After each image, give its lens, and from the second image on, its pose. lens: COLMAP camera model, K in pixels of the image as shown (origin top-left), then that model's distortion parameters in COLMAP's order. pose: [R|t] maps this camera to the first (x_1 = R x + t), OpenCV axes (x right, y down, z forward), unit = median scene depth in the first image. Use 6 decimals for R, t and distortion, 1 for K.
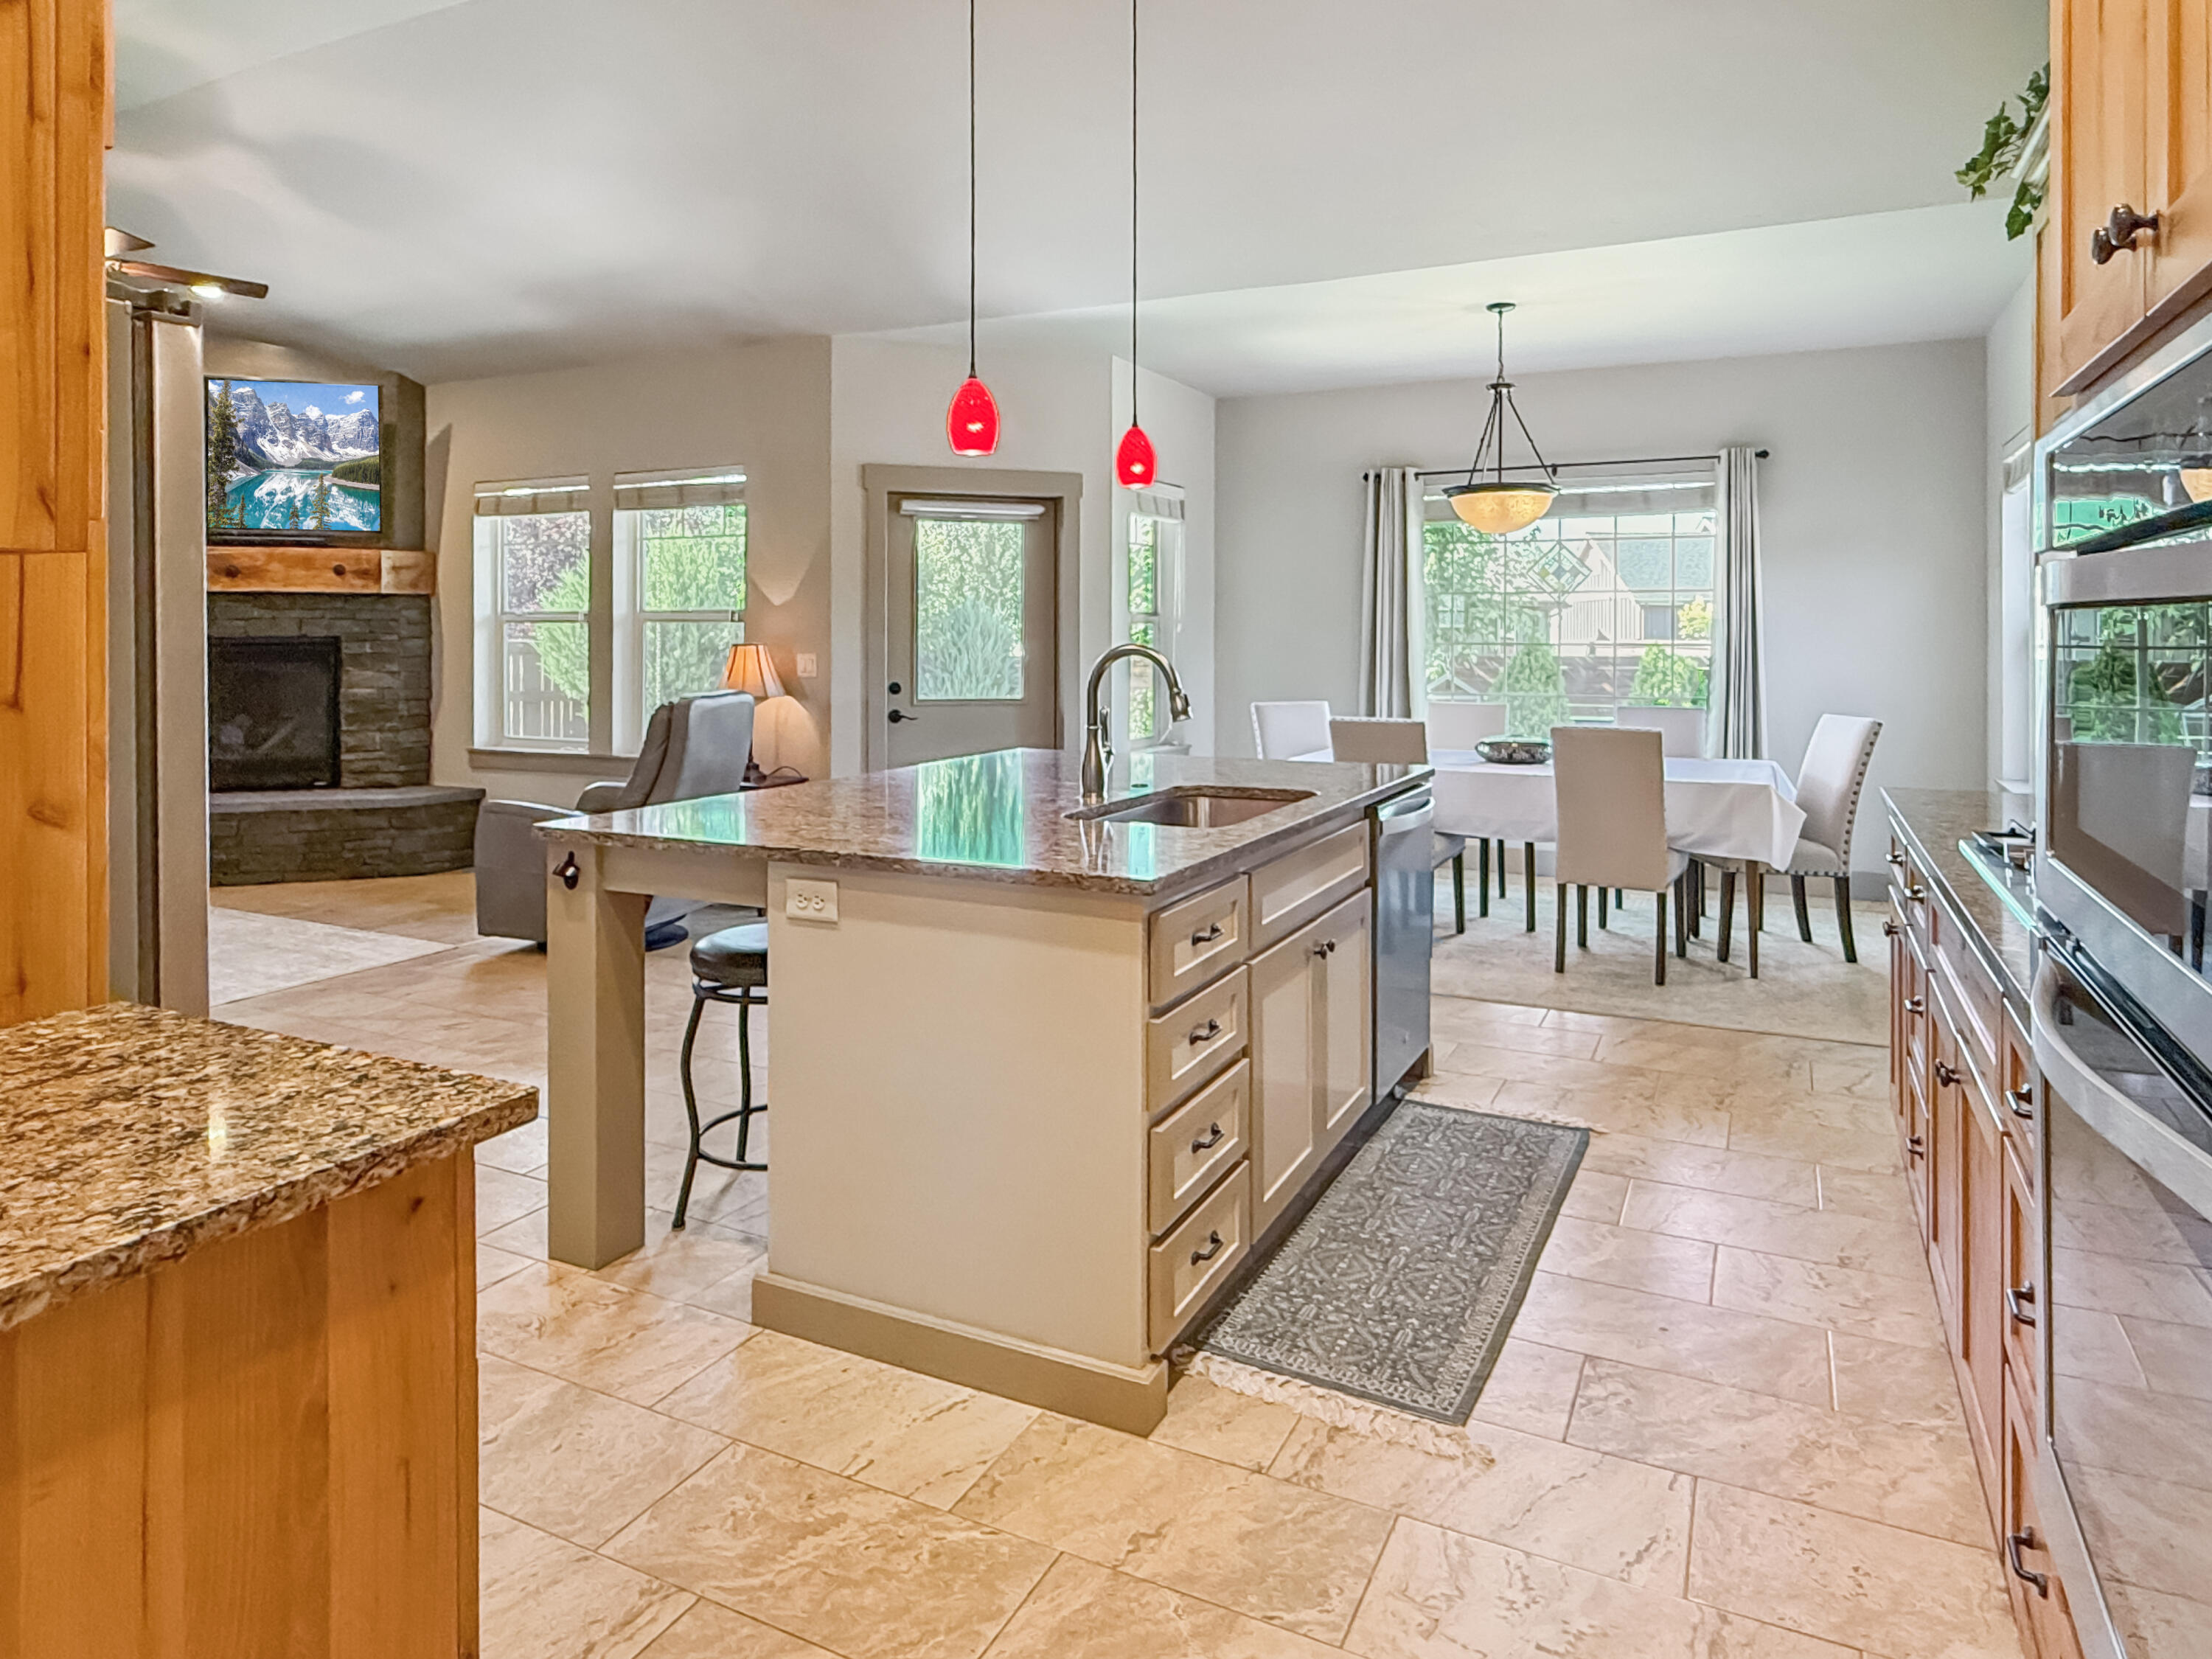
lens RADIAL K [[1375.9, 0, 1102.5], [0, 1375.9, 635.2], [0, 0, 1]] dist [-0.004321, -0.000056]
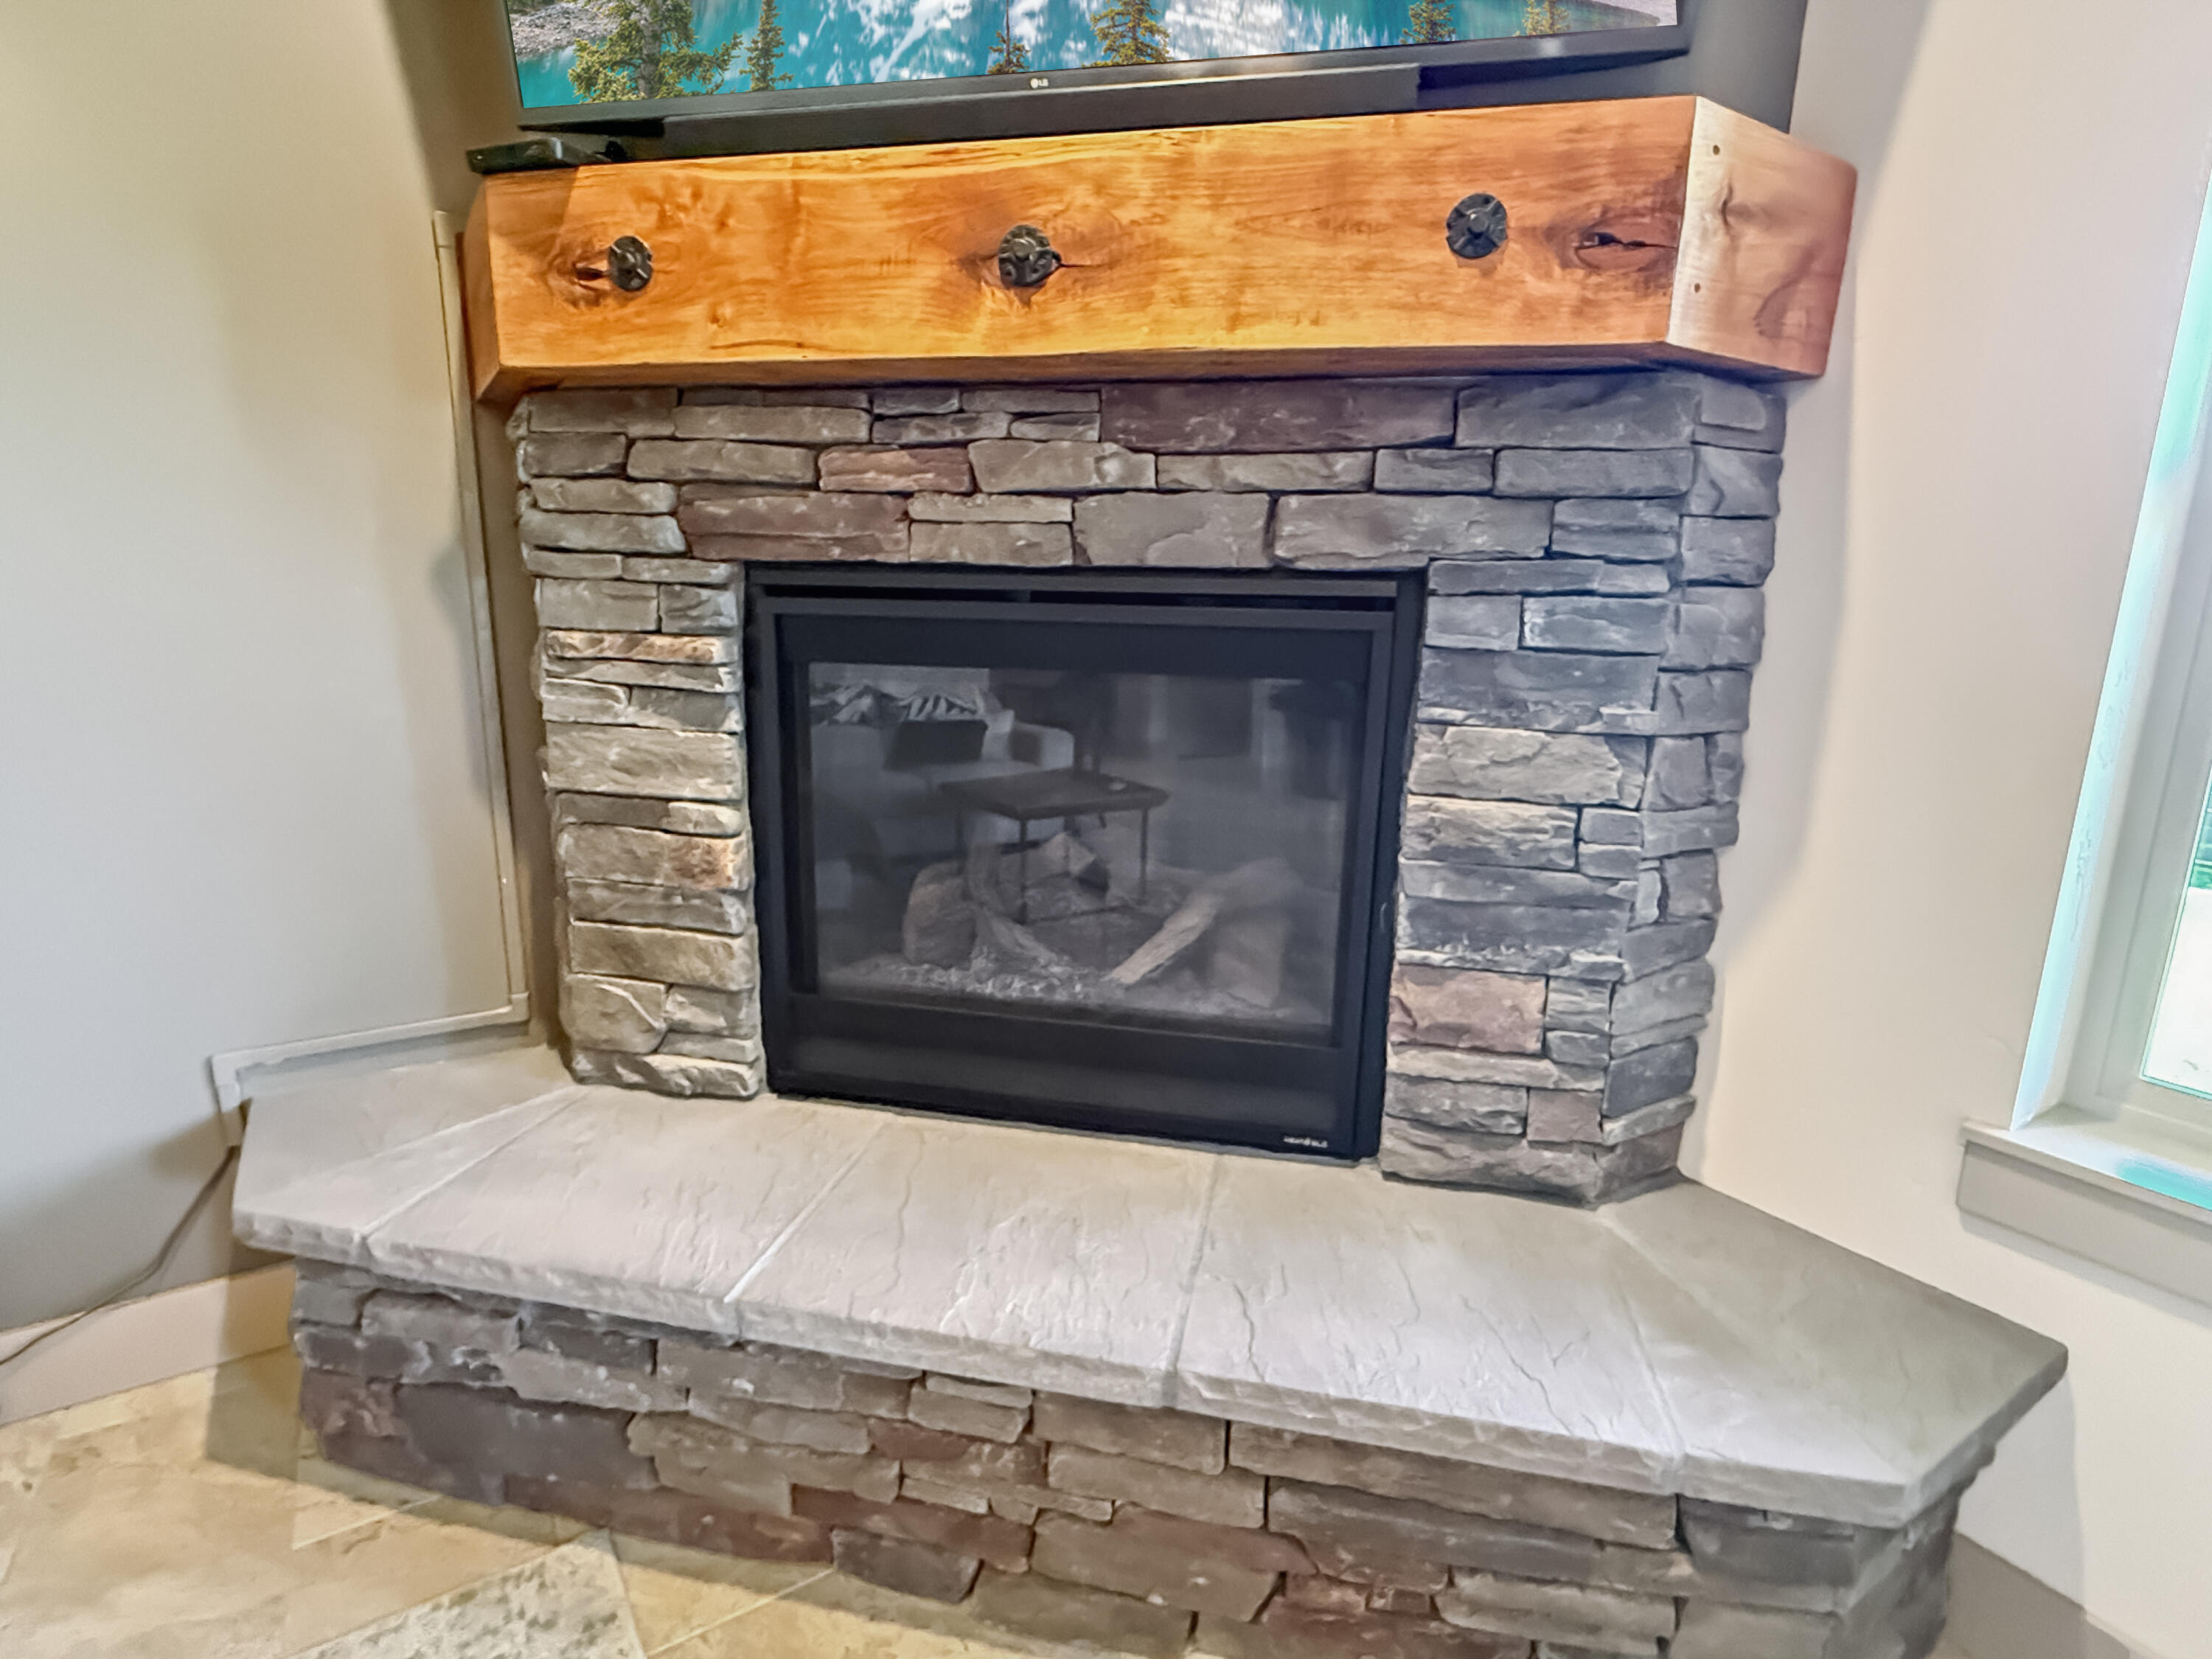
lens RADIAL K [[1106.8, 0, 1106.0], [0, 1106.8, 829.5], [0, 0, 1]] dist [0.000528, 0.000264]
pose [[0.859794, 0.121819, -0.495898, -0.505468], [-0.019560, 0.978272, 0.206402, 0.006030], [0.510266, -0.167763, 0.843495, 0.813360]]
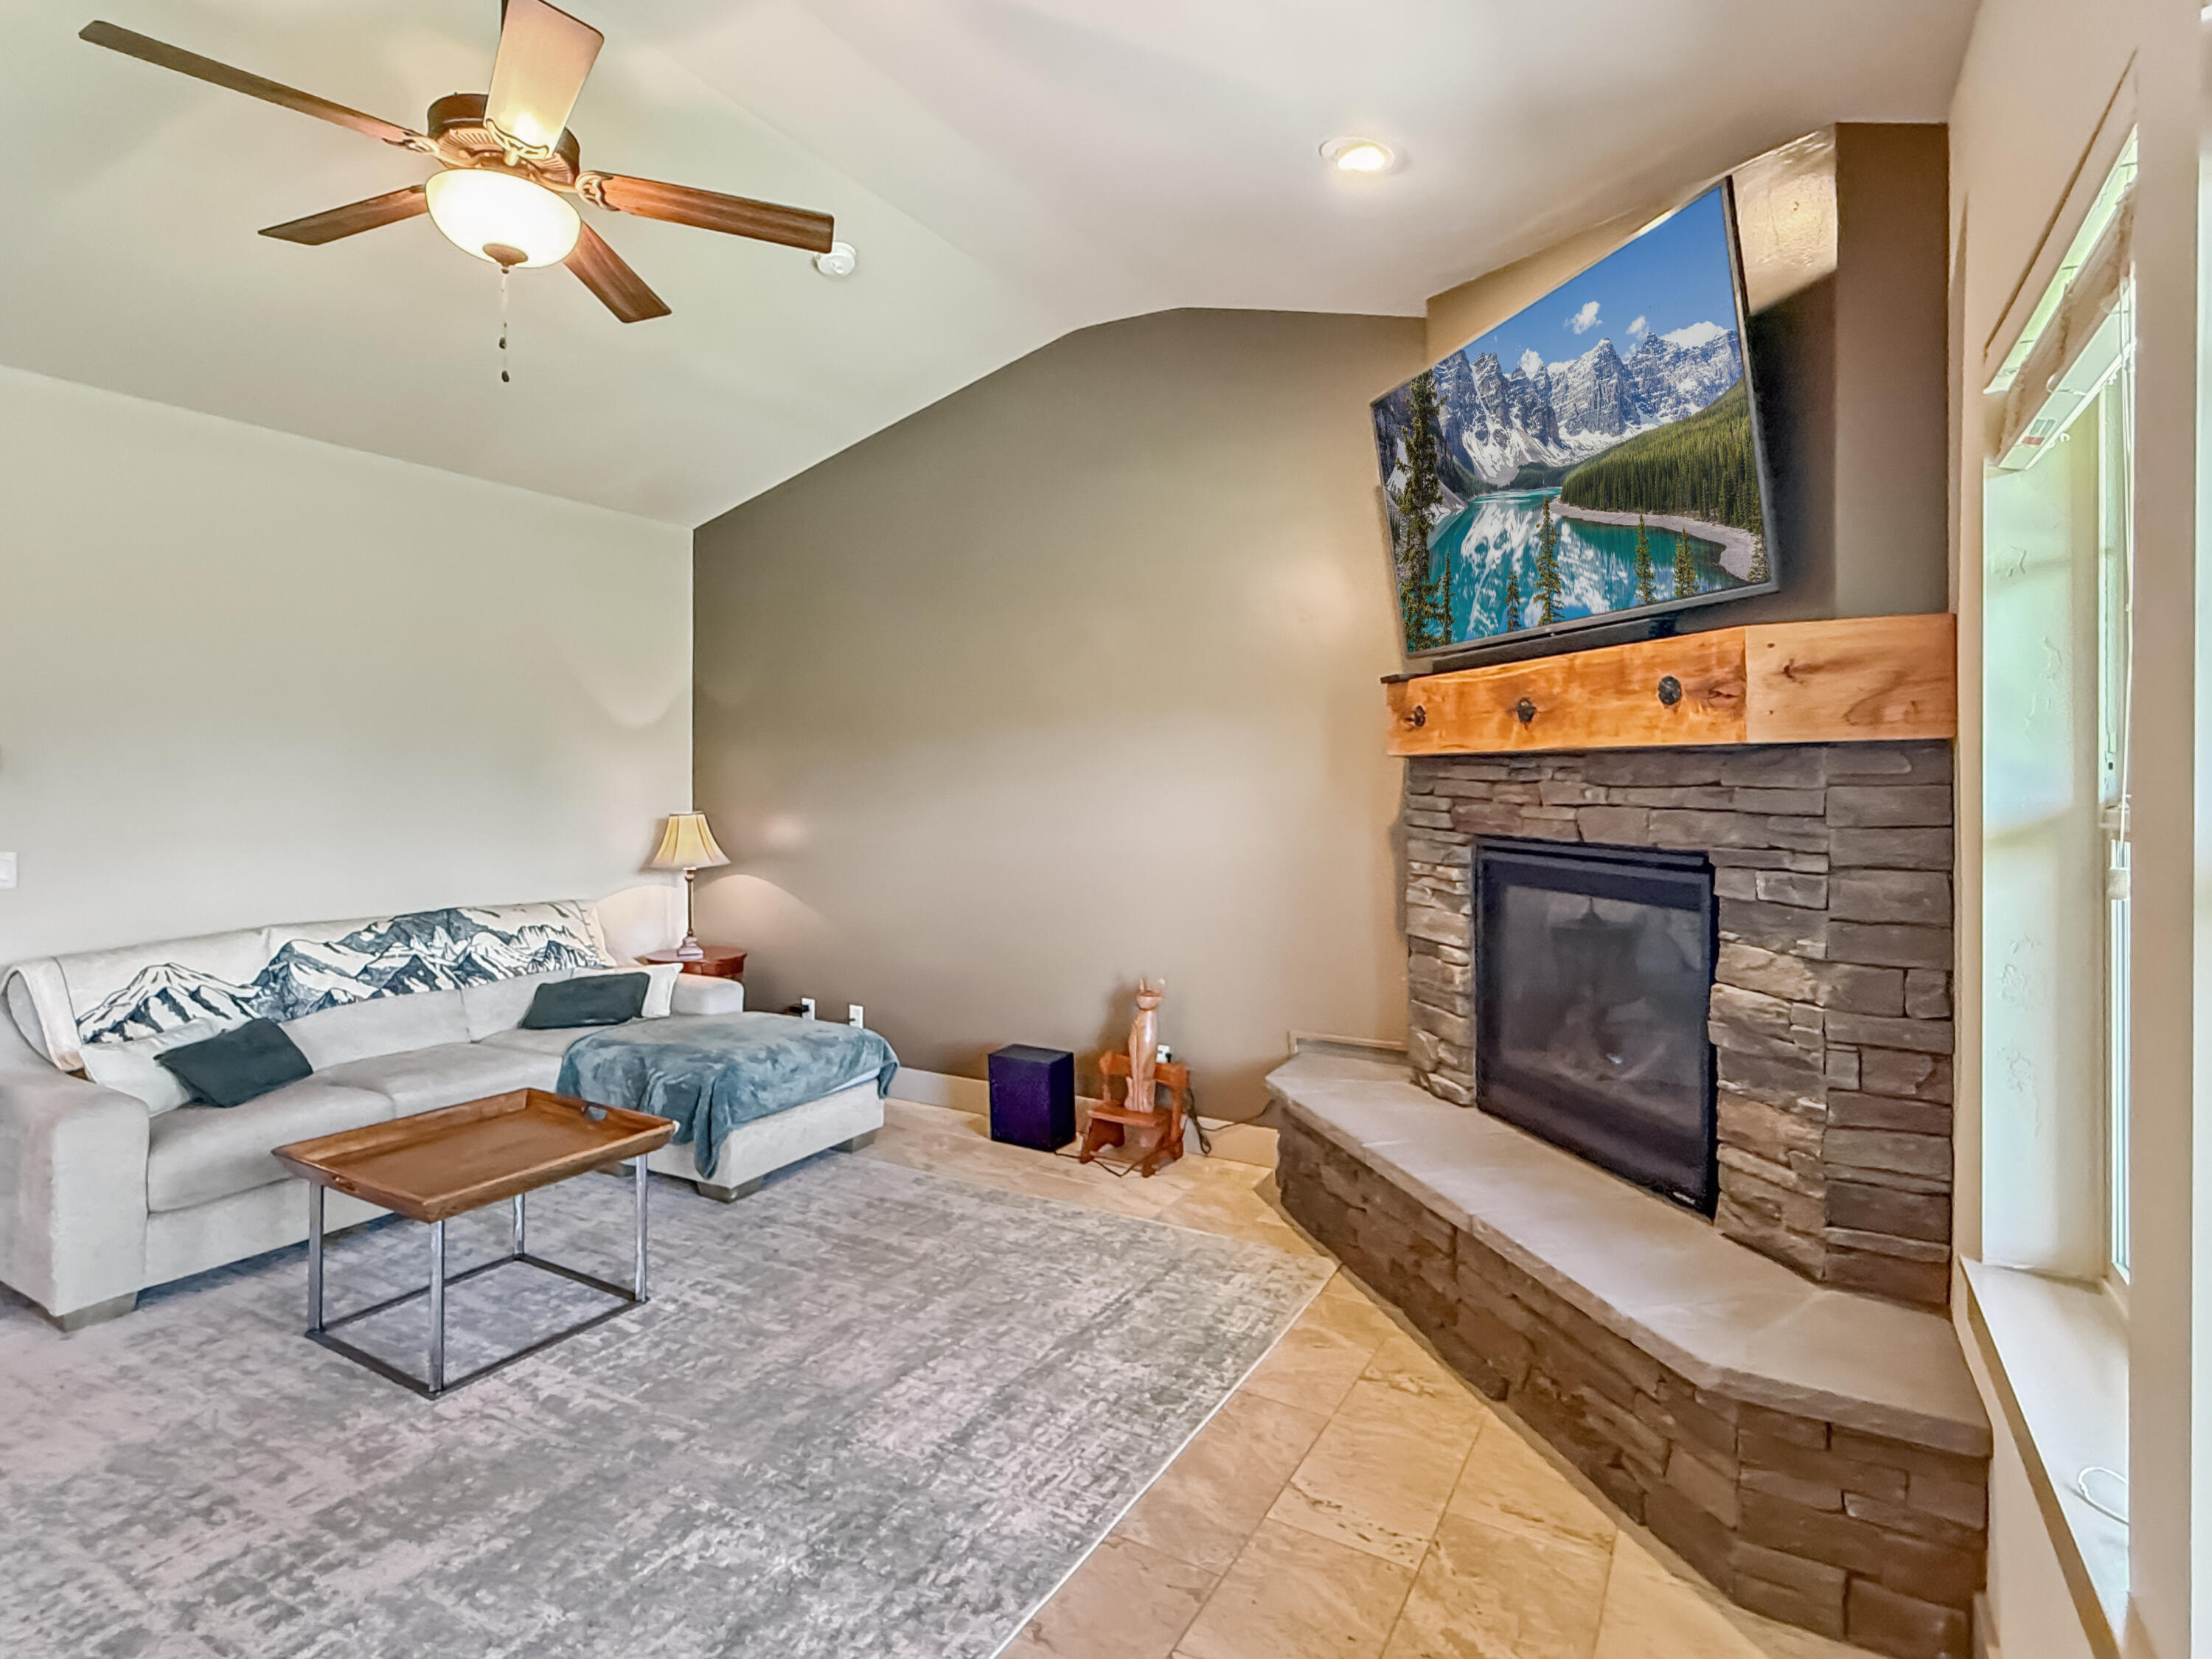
lens RADIAL K [[1140.6, 0, 1090.5], [0, 1140.6, 776.9], [0, 0, 1]] dist [0.000187, -0.000063]
pose [[-0.070036, -0.004318, -0.997535, -0.207068], [-0.006759, 0.999970, -0.003854, -0.019026], [0.997522, 0.006473, -0.070063, 0.843953]]
